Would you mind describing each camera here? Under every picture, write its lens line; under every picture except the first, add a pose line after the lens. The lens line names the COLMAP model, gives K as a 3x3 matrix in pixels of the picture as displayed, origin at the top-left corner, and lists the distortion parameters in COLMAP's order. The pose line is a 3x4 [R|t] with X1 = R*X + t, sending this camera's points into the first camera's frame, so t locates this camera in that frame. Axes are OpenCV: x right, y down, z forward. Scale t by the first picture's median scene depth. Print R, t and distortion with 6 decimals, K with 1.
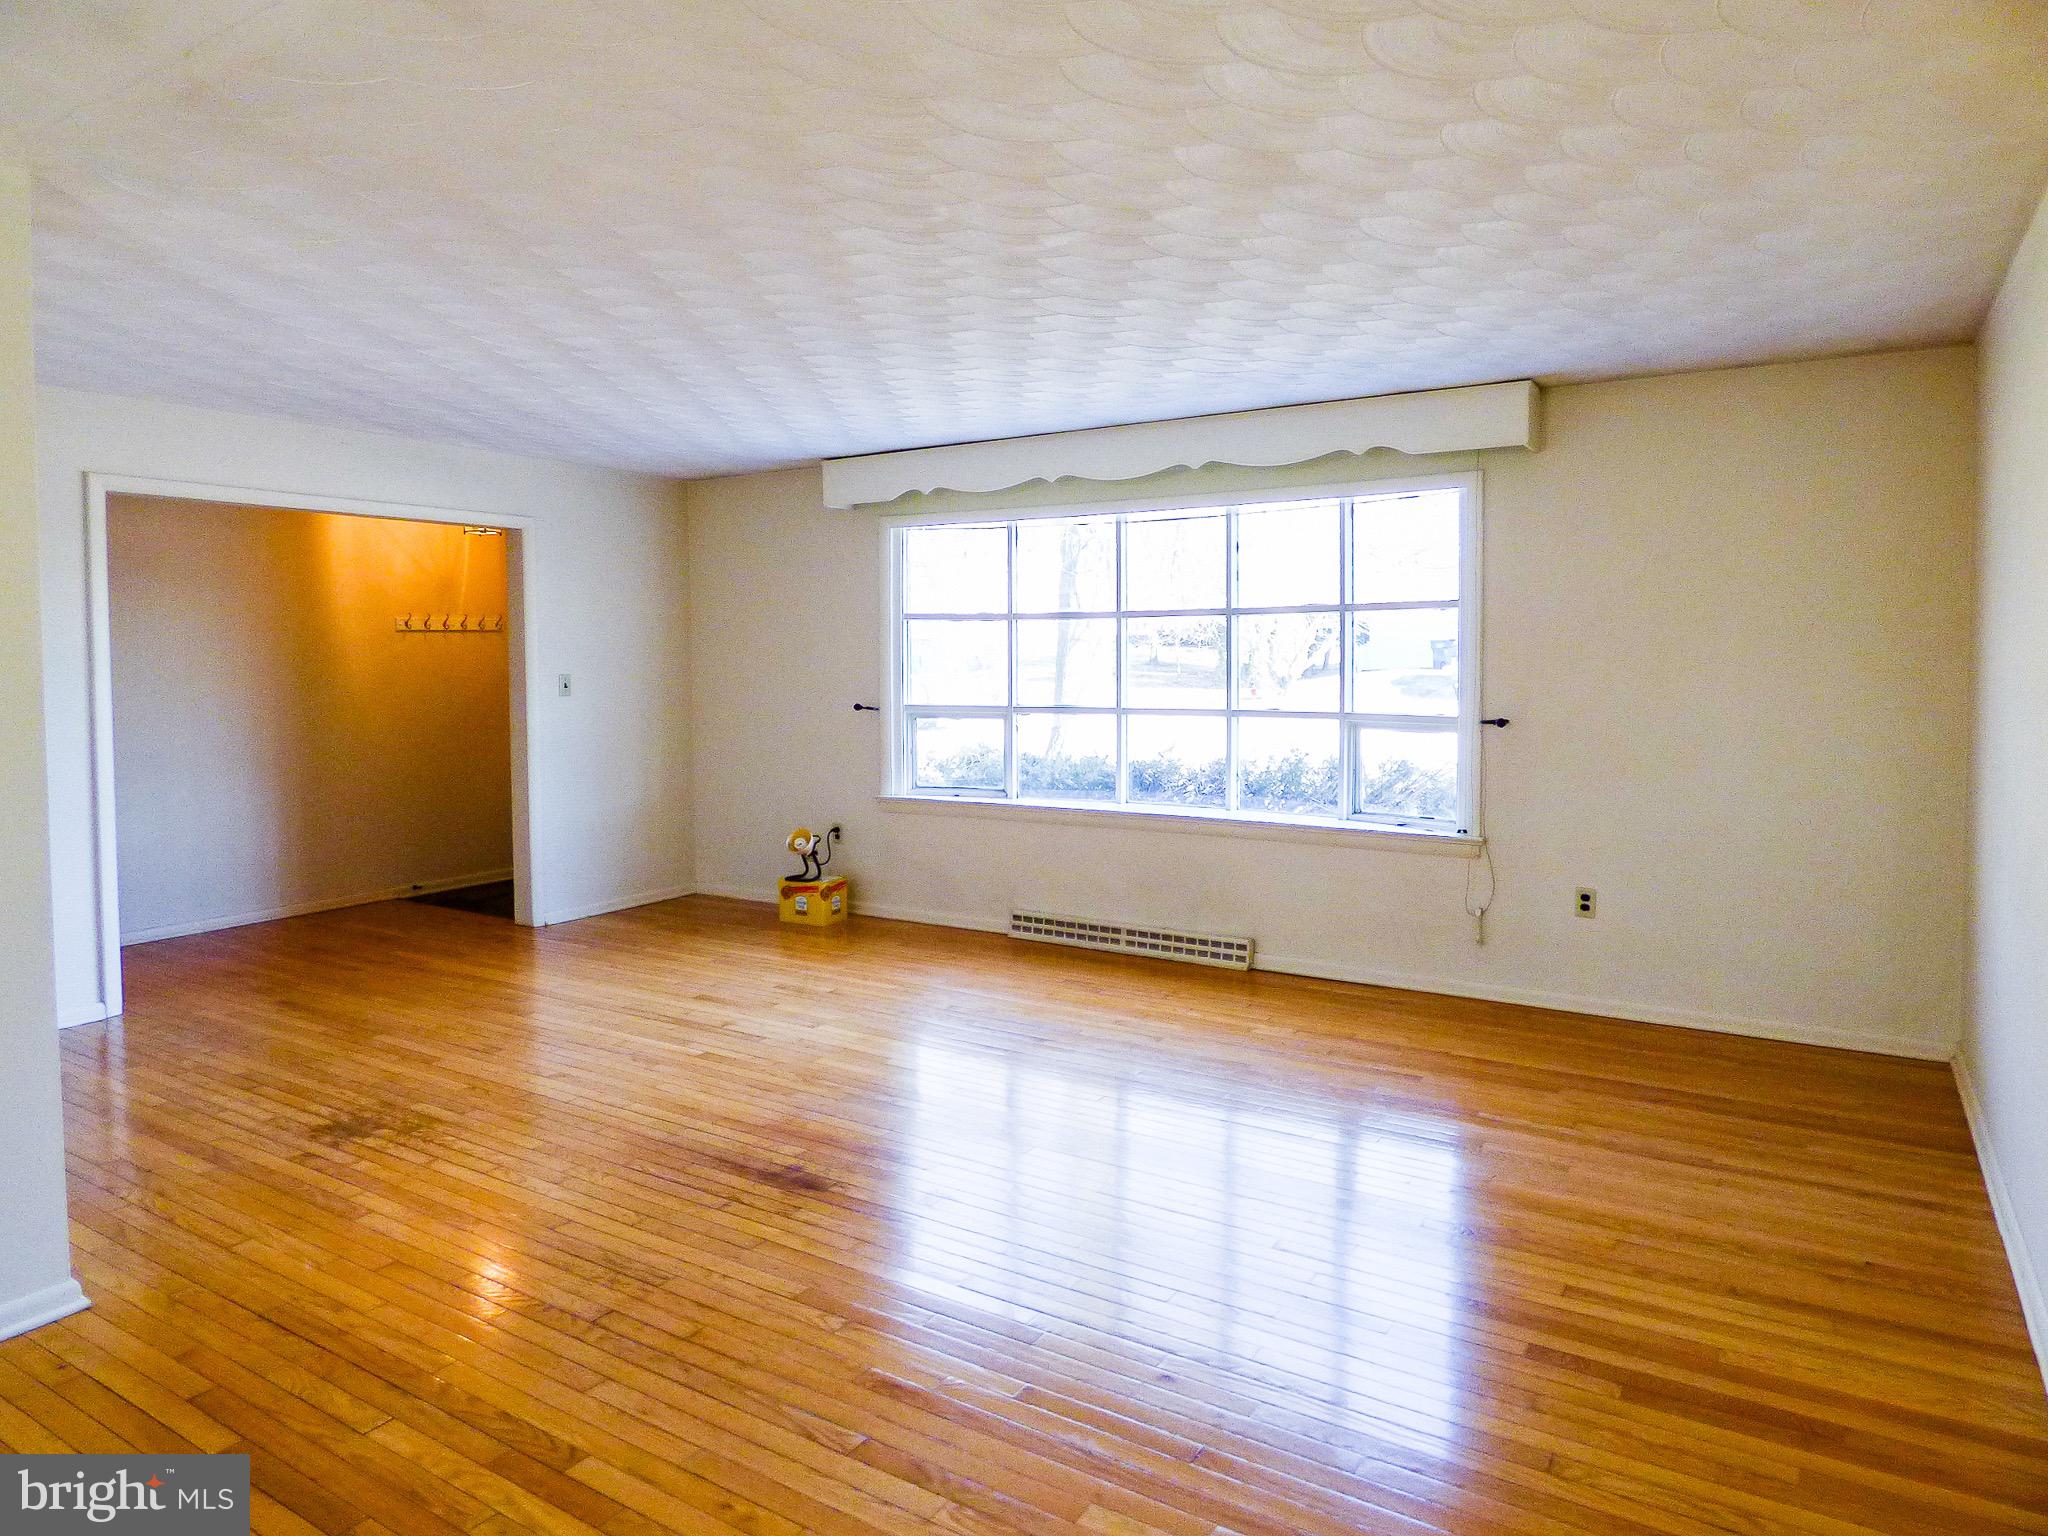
lens RADIAL K [[1251.2, 0, 1035.8], [0, 1251.2, 748.7], [0, 0, 1]] dist [-0.004828, -0.004701]
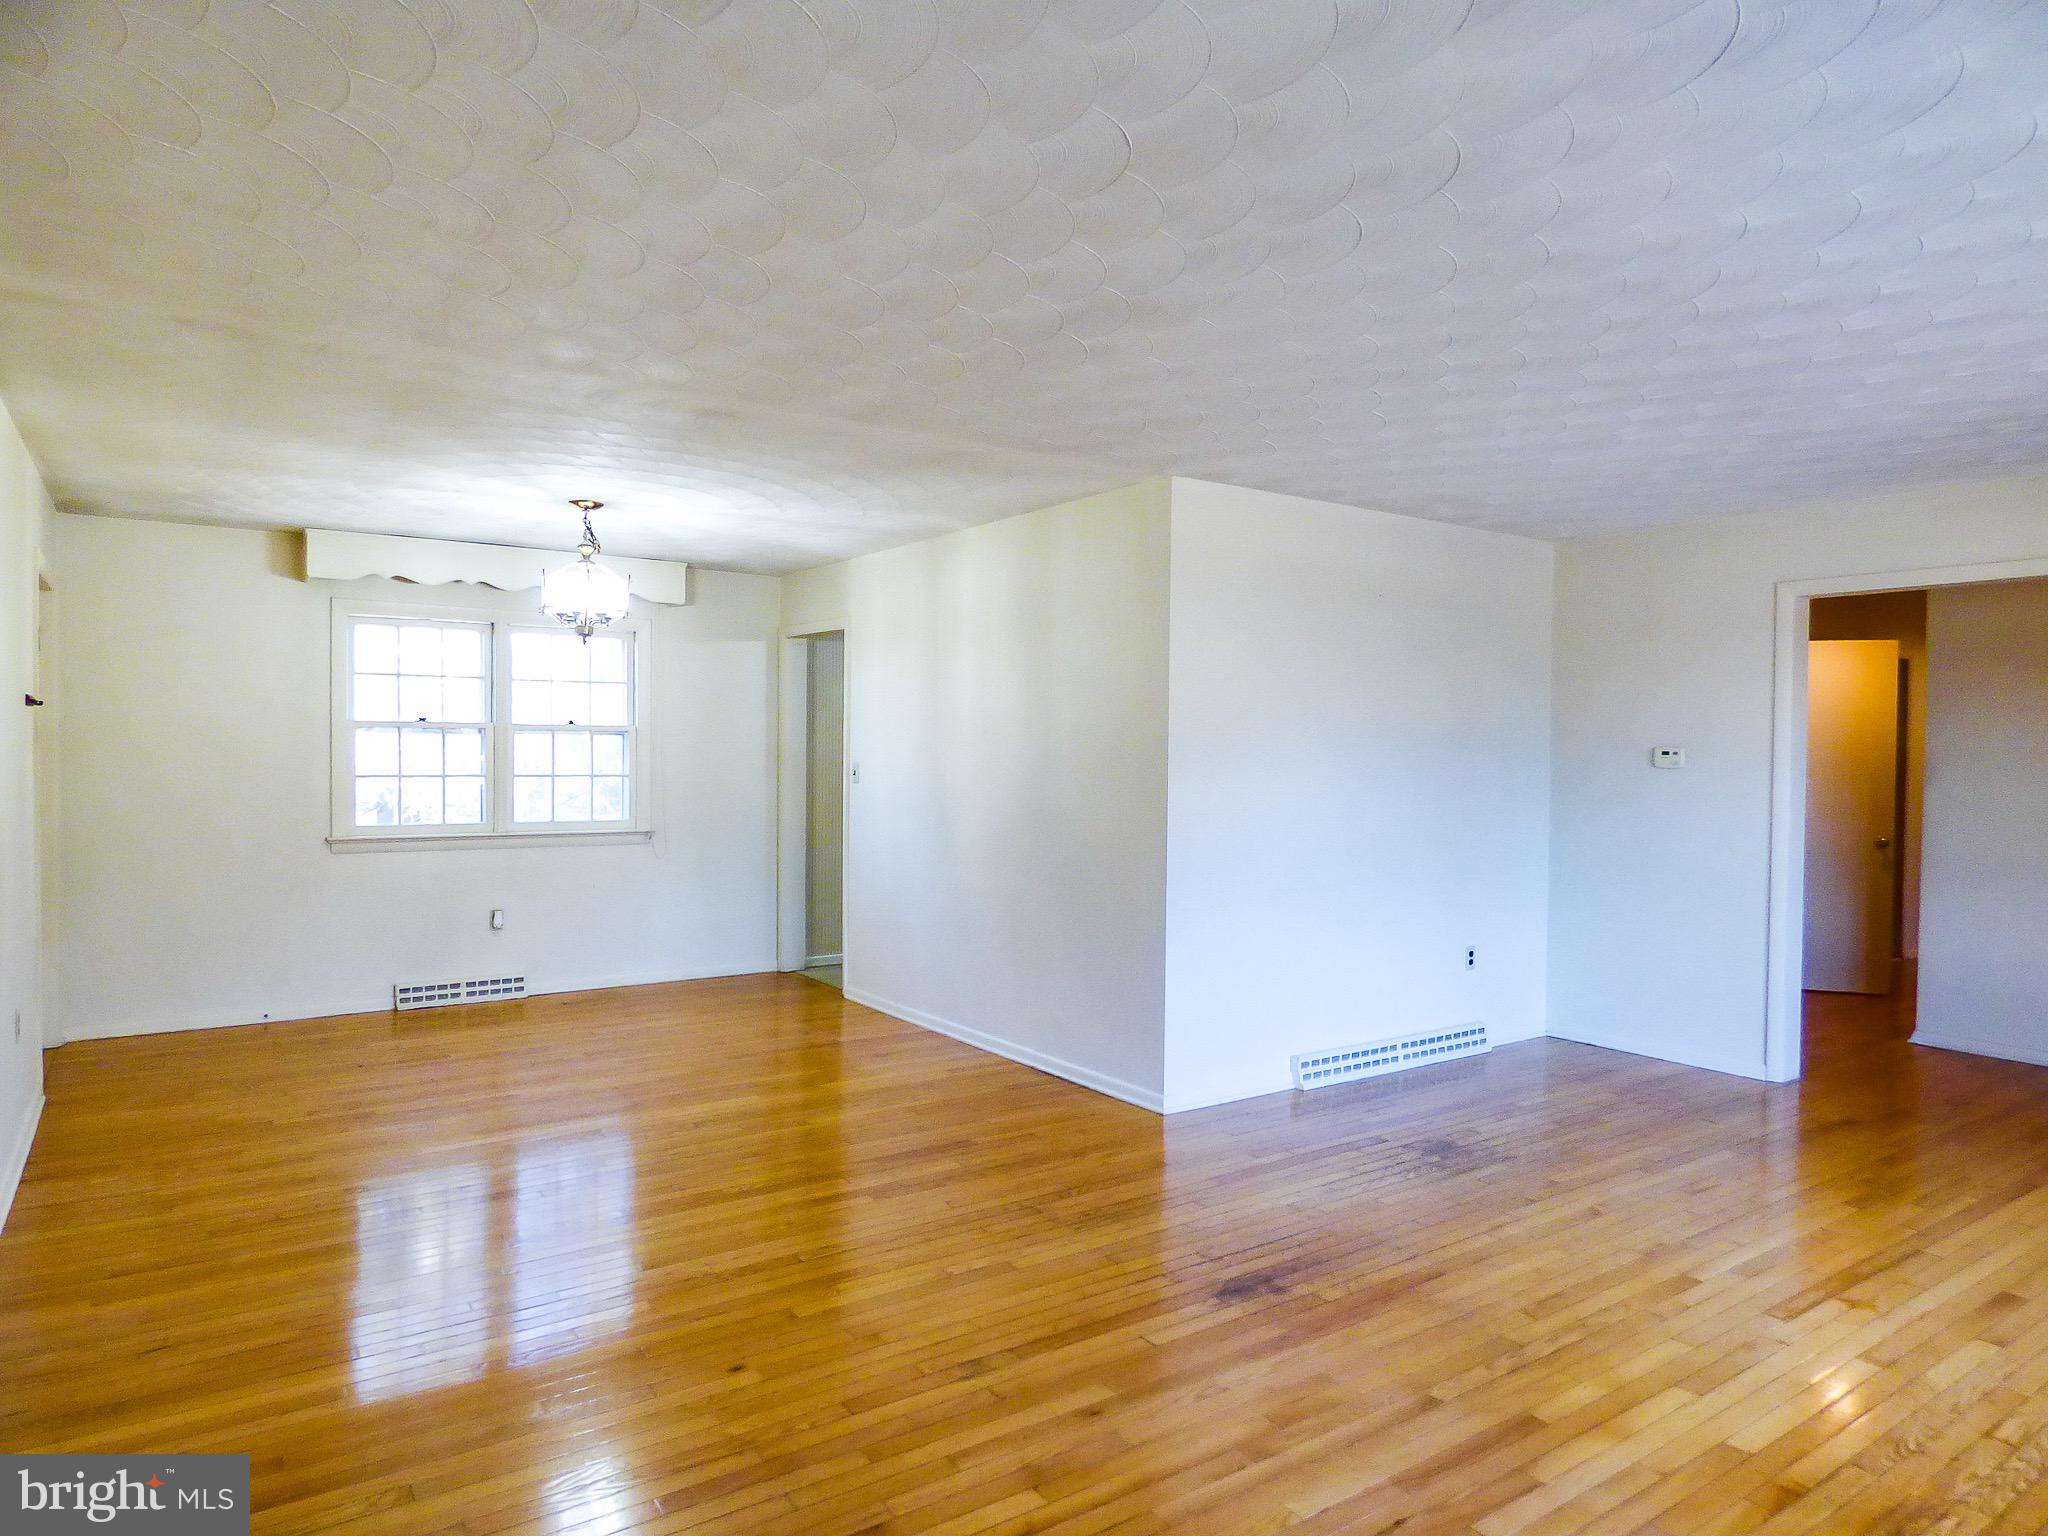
lens RADIAL K [[1251.2, 0, 1038.6], [0, 1251.2, 779.3], [0, 0, 1]] dist [-0.004828, -0.004701]
pose [[-0.405264, 0.015335, -0.914071, 0.680304], [-0.063472, 0.996975, 0.044867, -0.073456], [0.911994, 0.076201, -0.403064, 1.096734]]
